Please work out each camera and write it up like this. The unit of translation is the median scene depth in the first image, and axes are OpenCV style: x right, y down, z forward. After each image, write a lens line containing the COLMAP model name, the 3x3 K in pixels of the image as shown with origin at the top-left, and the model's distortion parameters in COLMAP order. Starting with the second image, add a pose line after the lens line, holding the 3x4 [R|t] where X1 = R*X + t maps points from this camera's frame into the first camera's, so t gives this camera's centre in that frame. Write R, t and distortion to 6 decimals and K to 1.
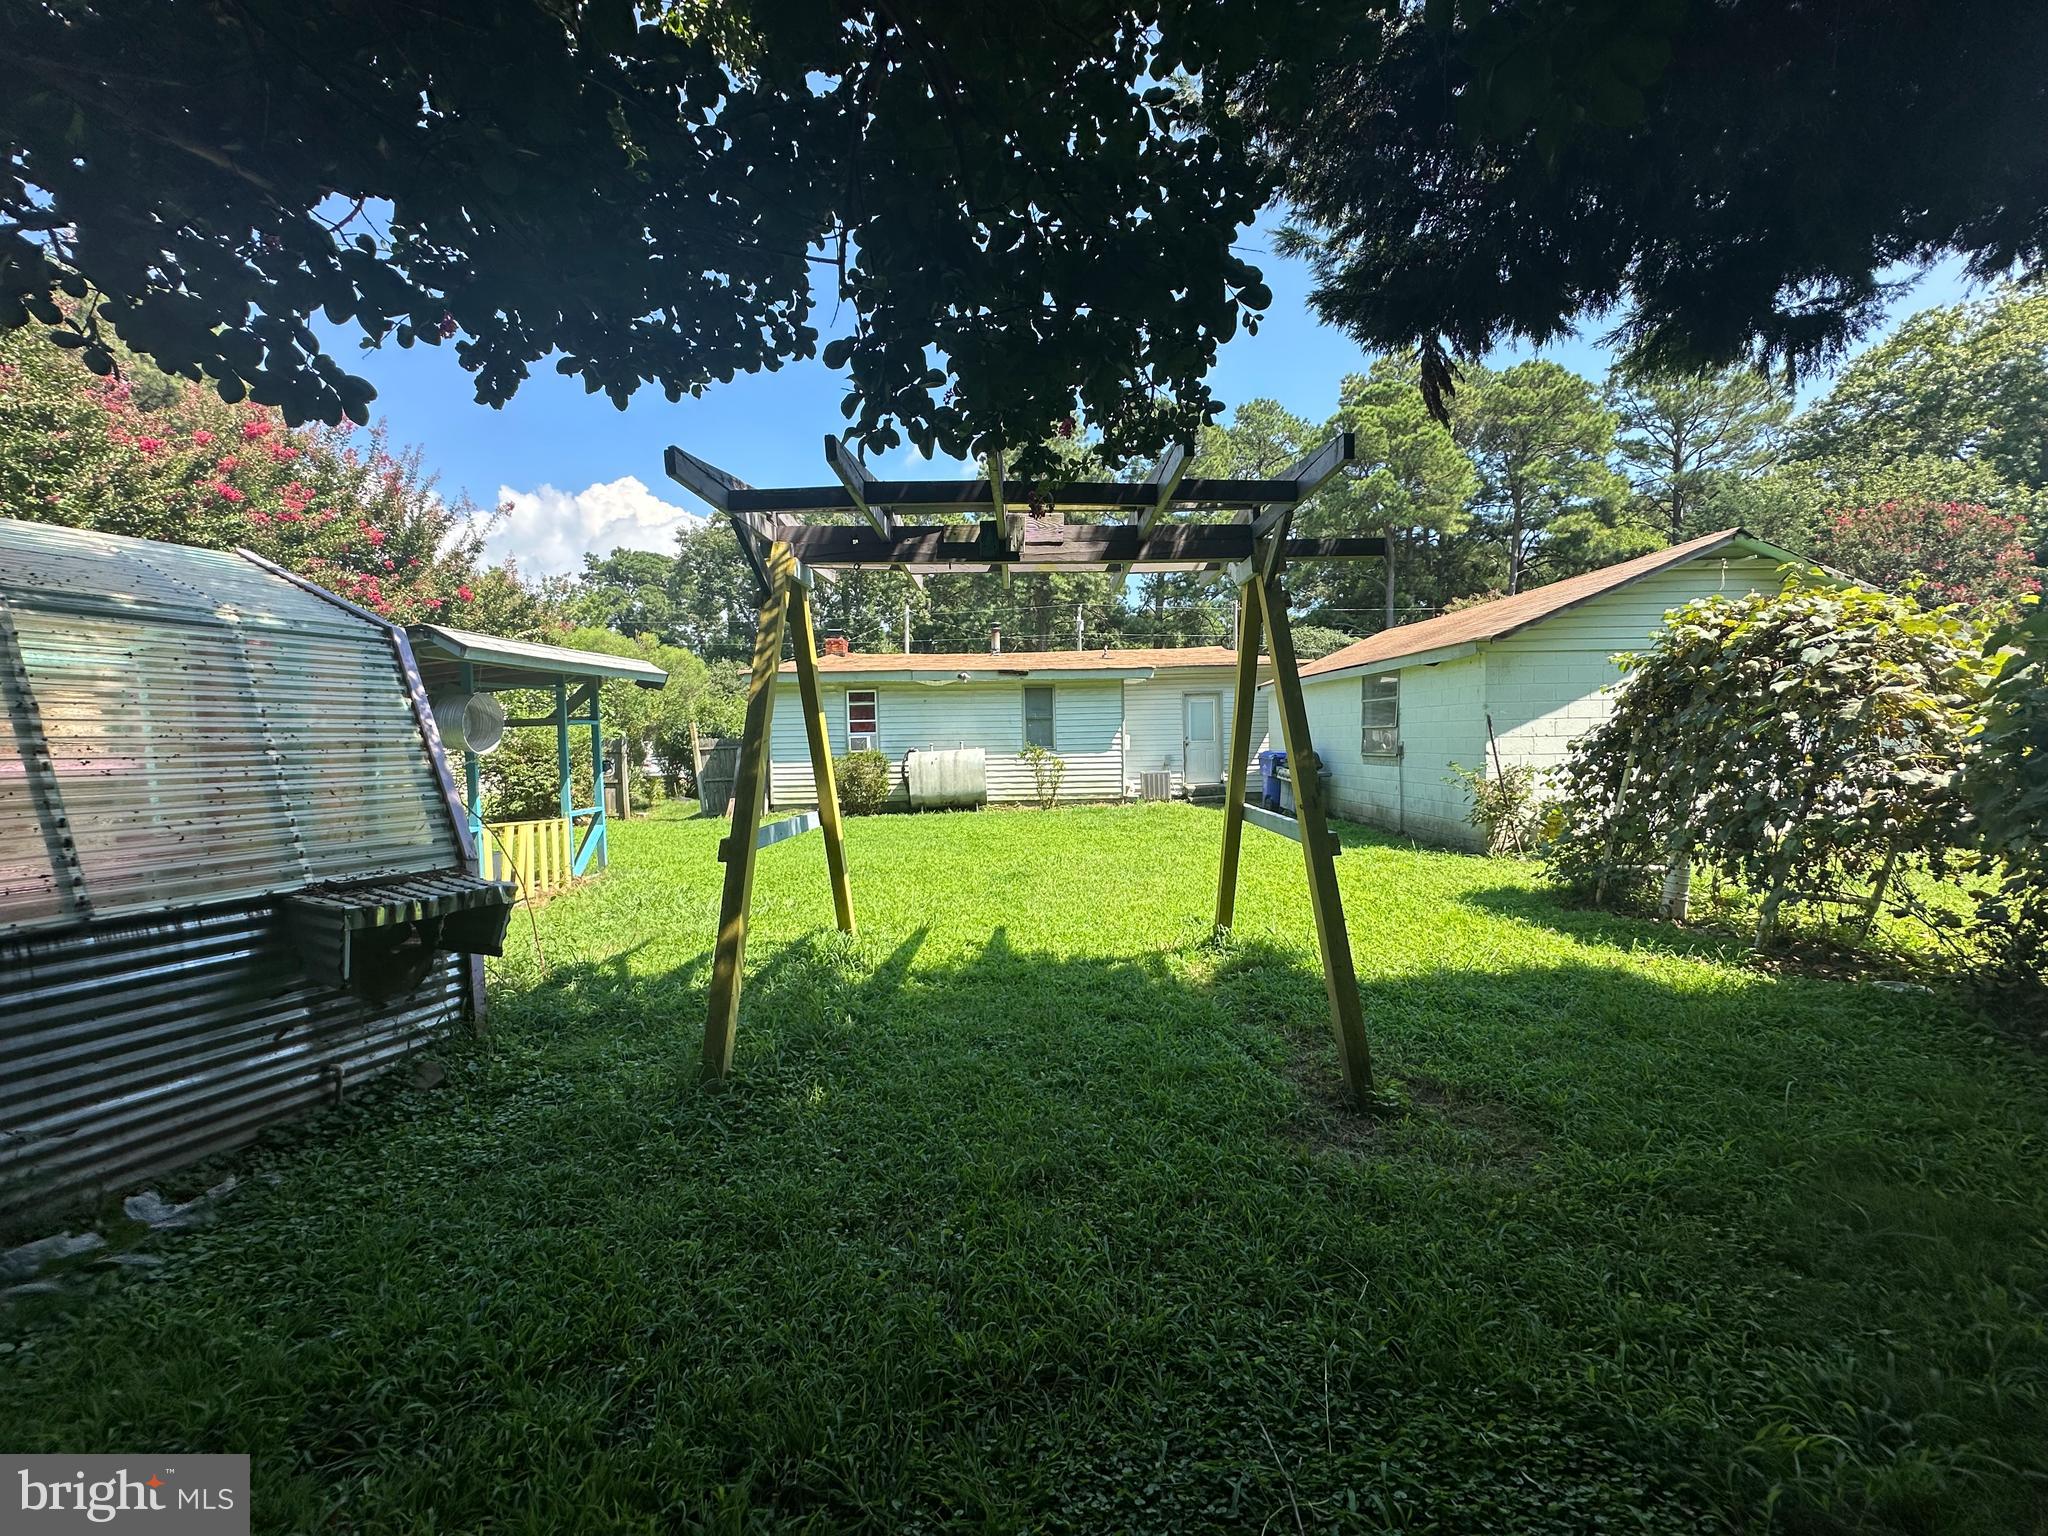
lens RADIAL K [[817.5, 0, 1024.0], [0, 817.5, 768.0], [0, 0, 1]] dist [-0.004433, 0.000366]
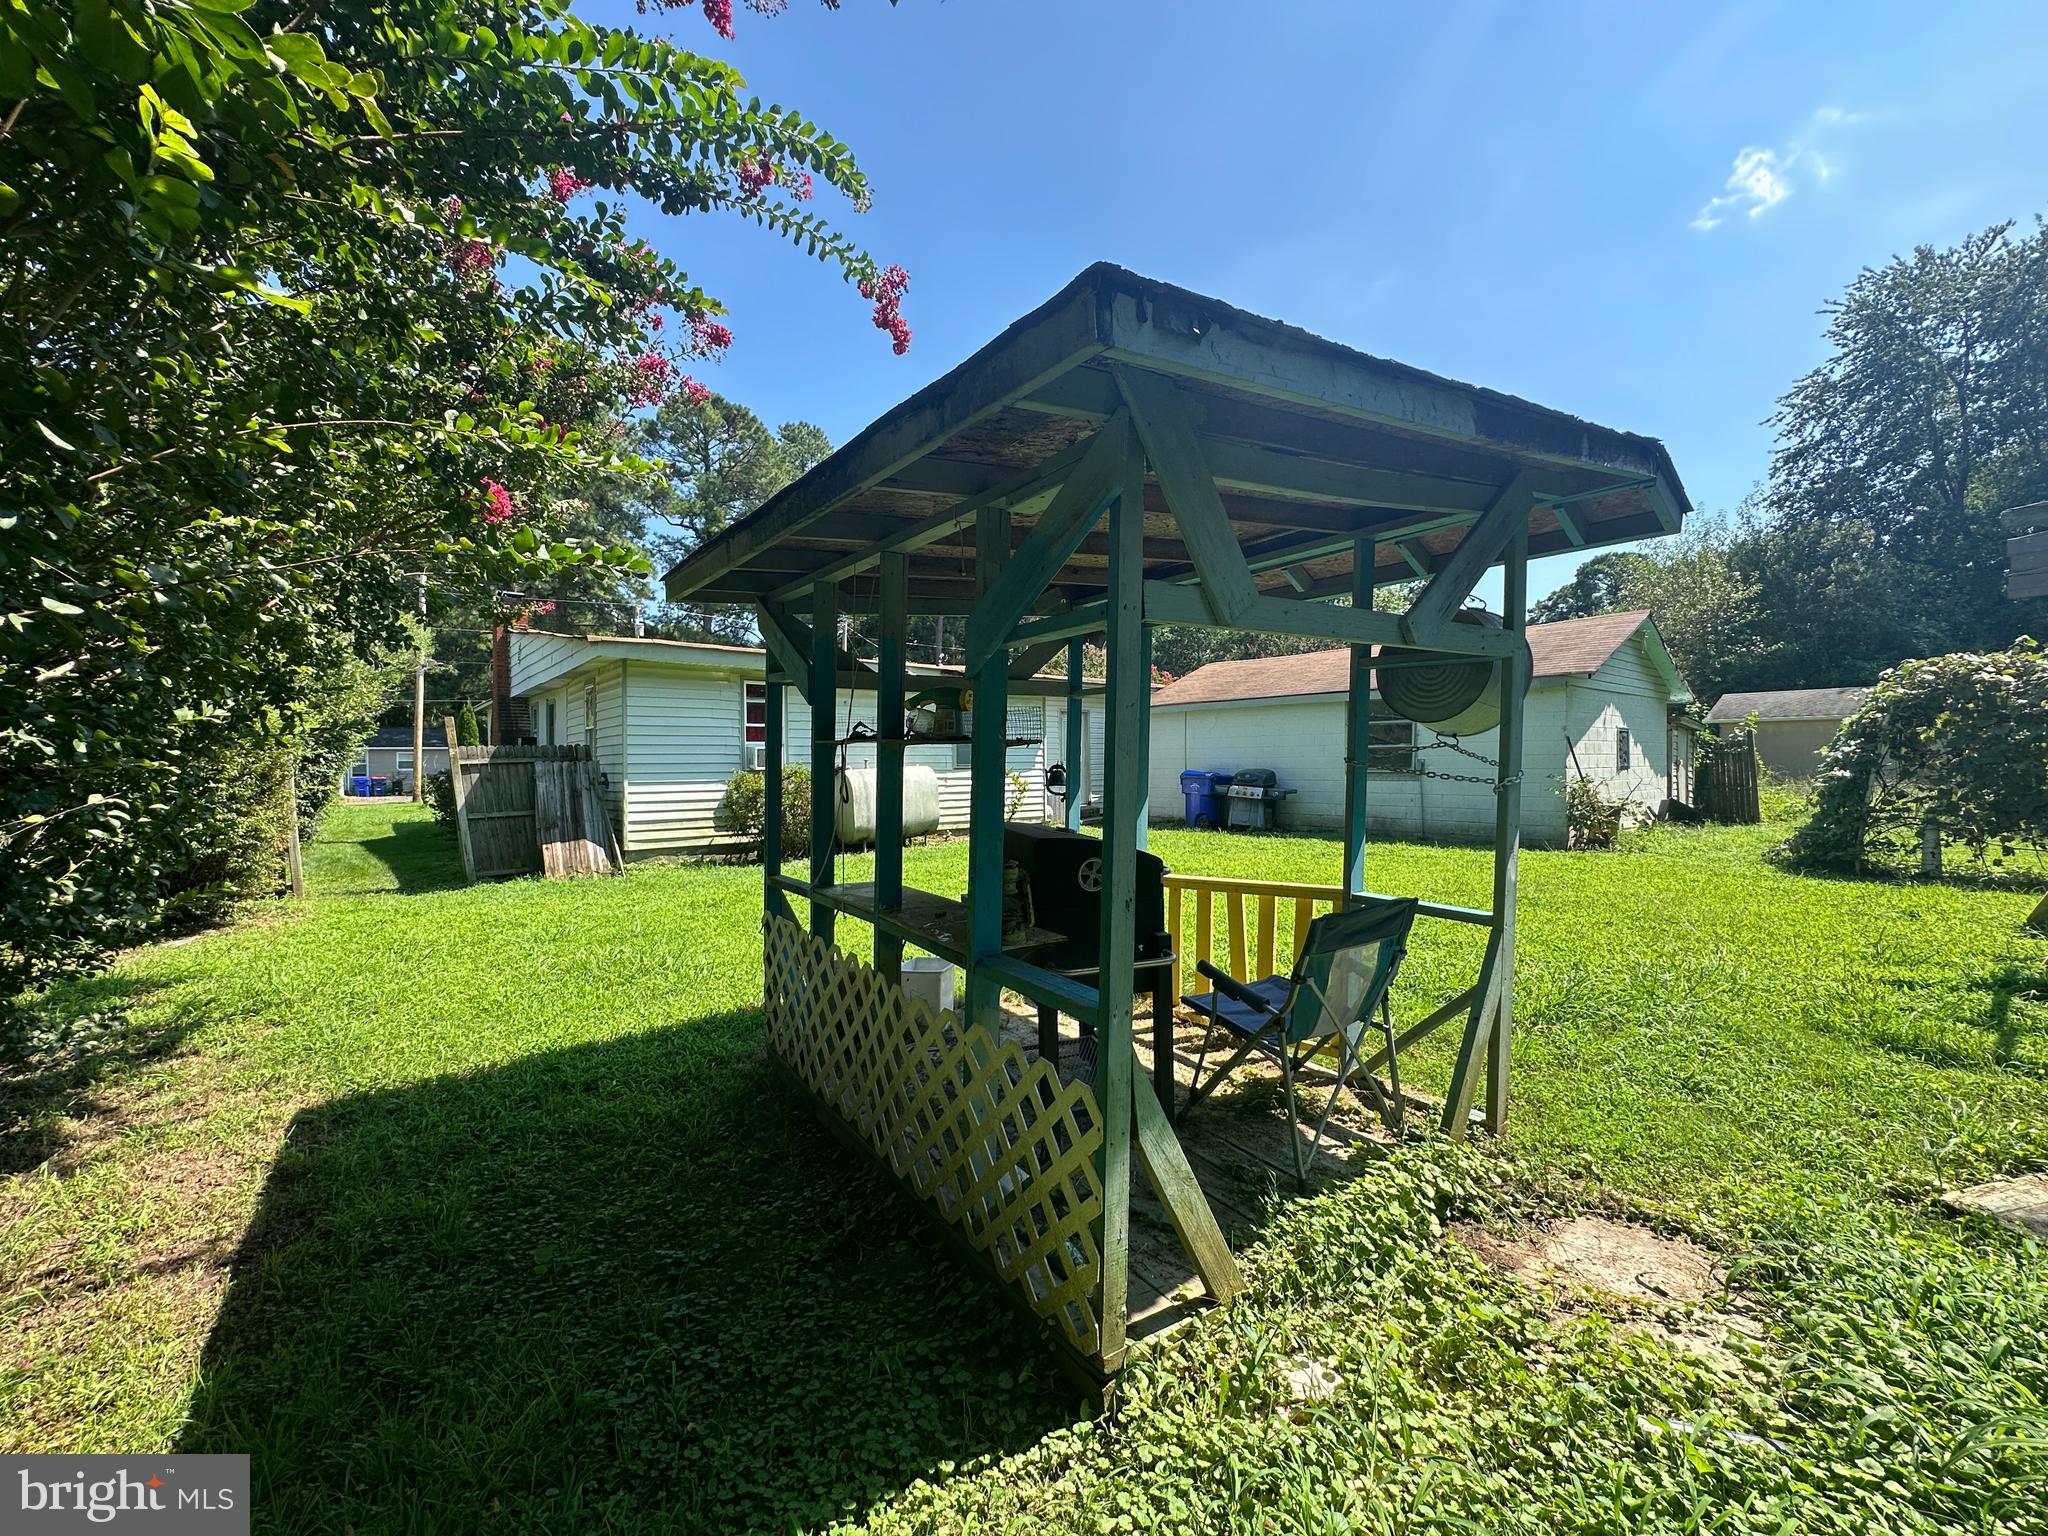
lens RADIAL K [[820.5, 0, 1024.0], [0, 820.5, 768.0], [0, 0, 1]] dist [-0.006025, 0.000261]
pose [[0.781823, 0.007862, 0.623451, -0.156006], [0.015713, 0.999354, -0.032307, 0.001987], [-0.623302, 0.035055, 0.781195, 0.102743]]
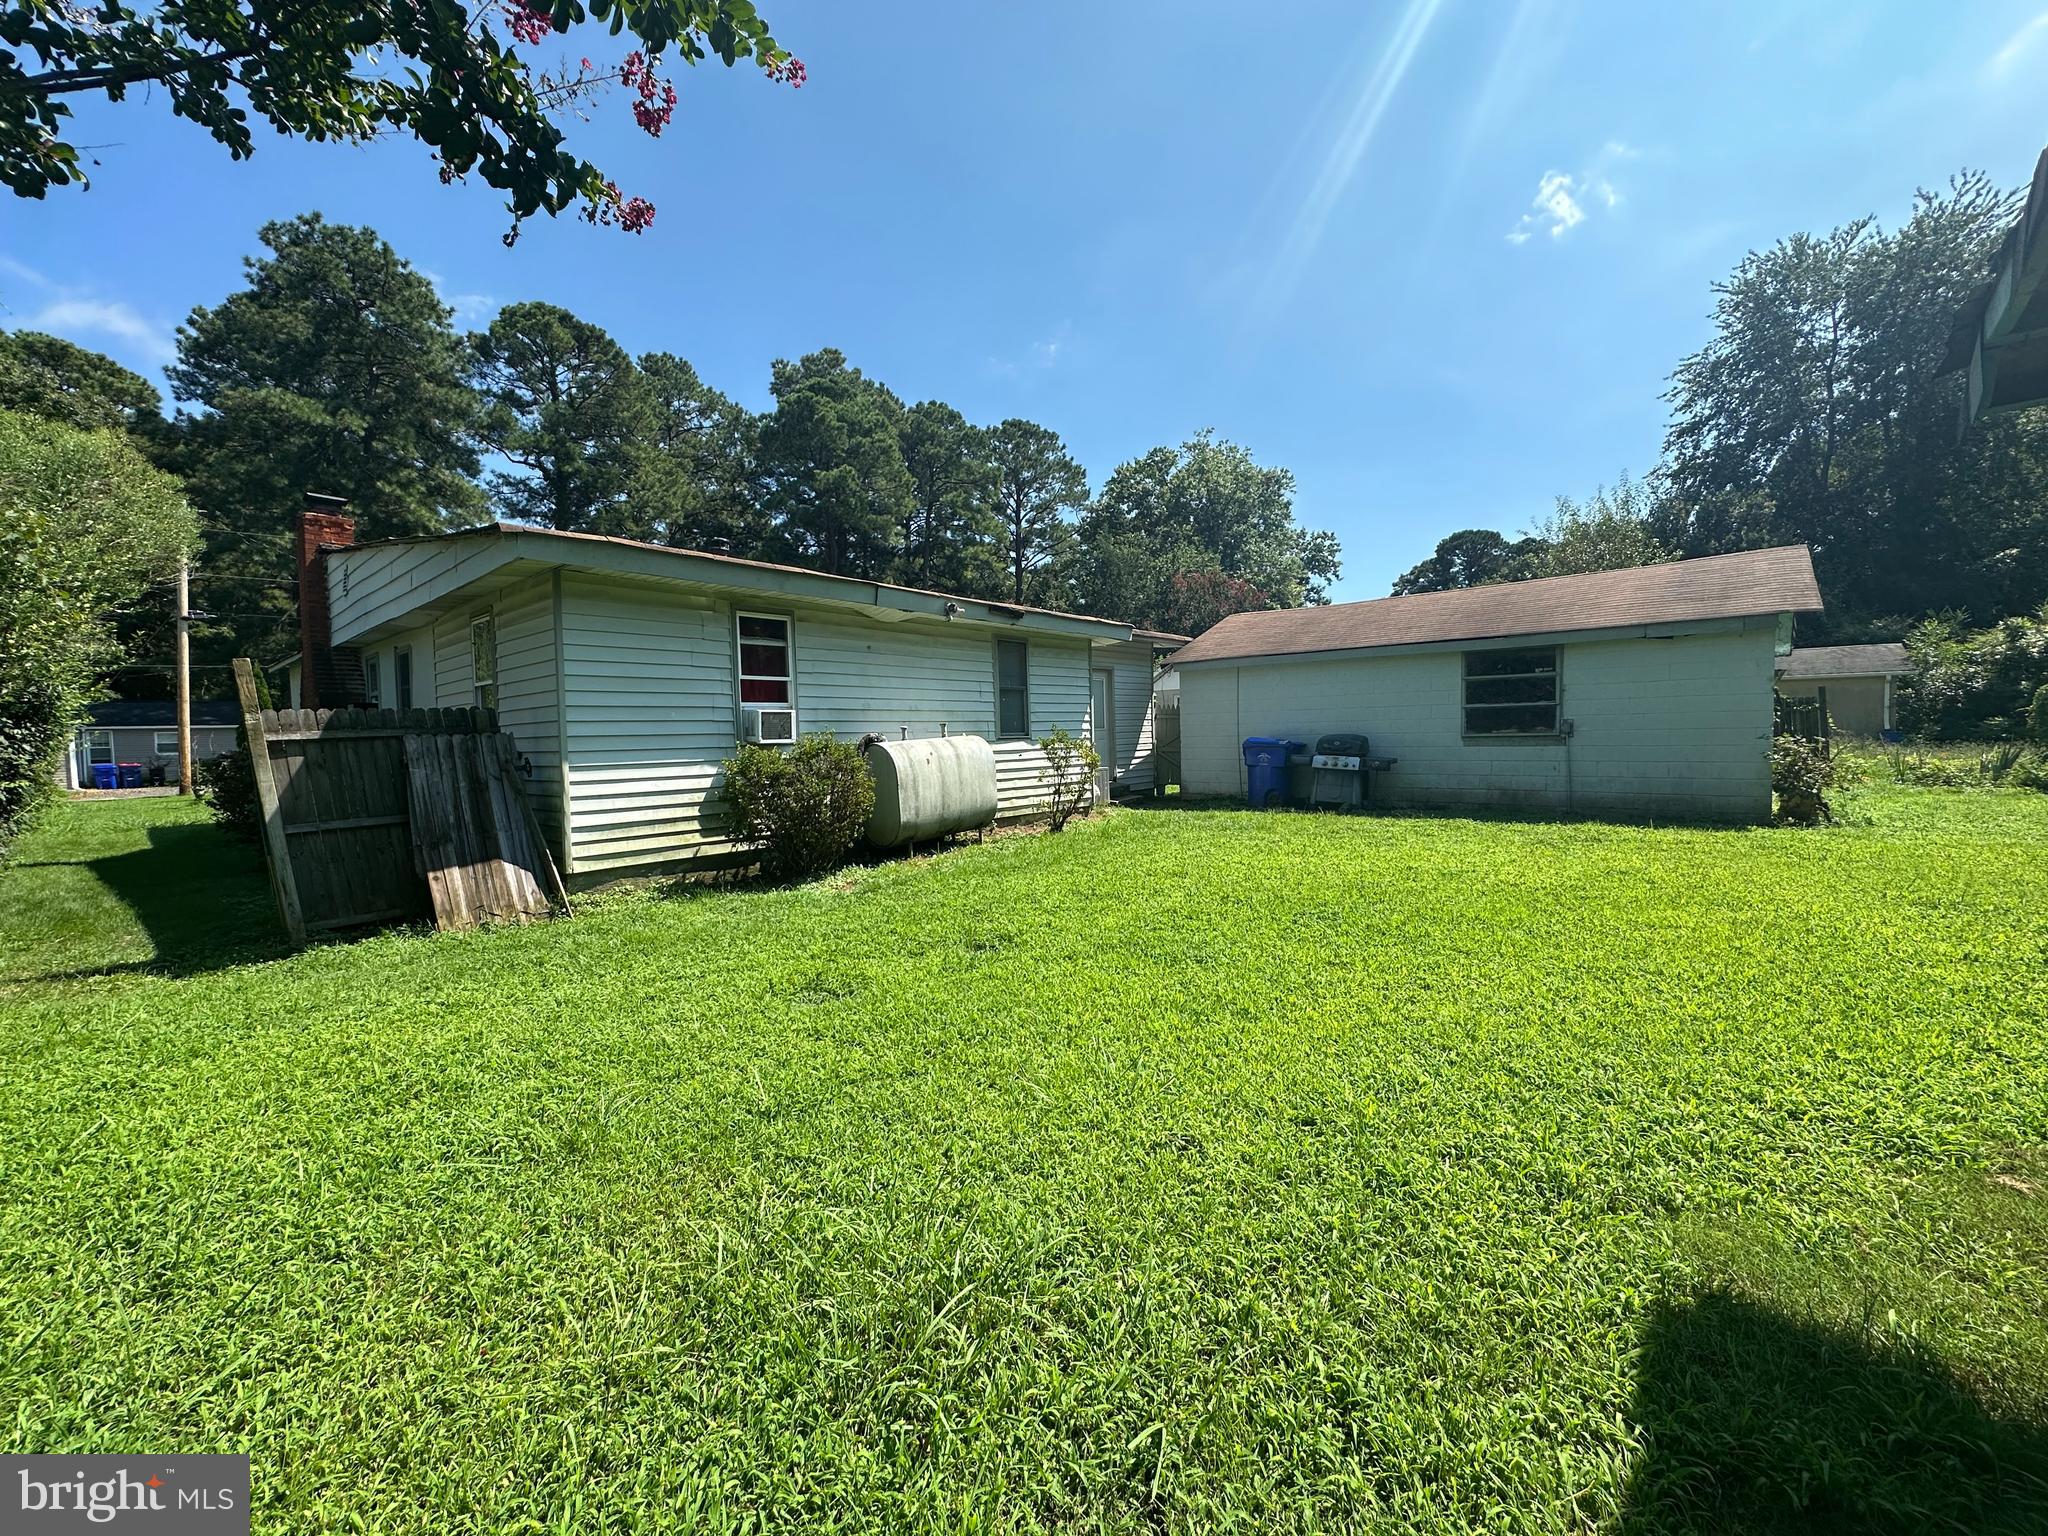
lens RADIAL K [[817.5, 0, 1024.0], [0, 817.5, 768.0], [0, 0, 1]] dist [-0.004433, 0.000366]
pose [[0.670844, -0.027538, 0.741087, -0.152661], [0.035211, 0.999366, 0.005263, -0.000597], [-0.740762, 0.022564, 0.671388, 0.189555]]
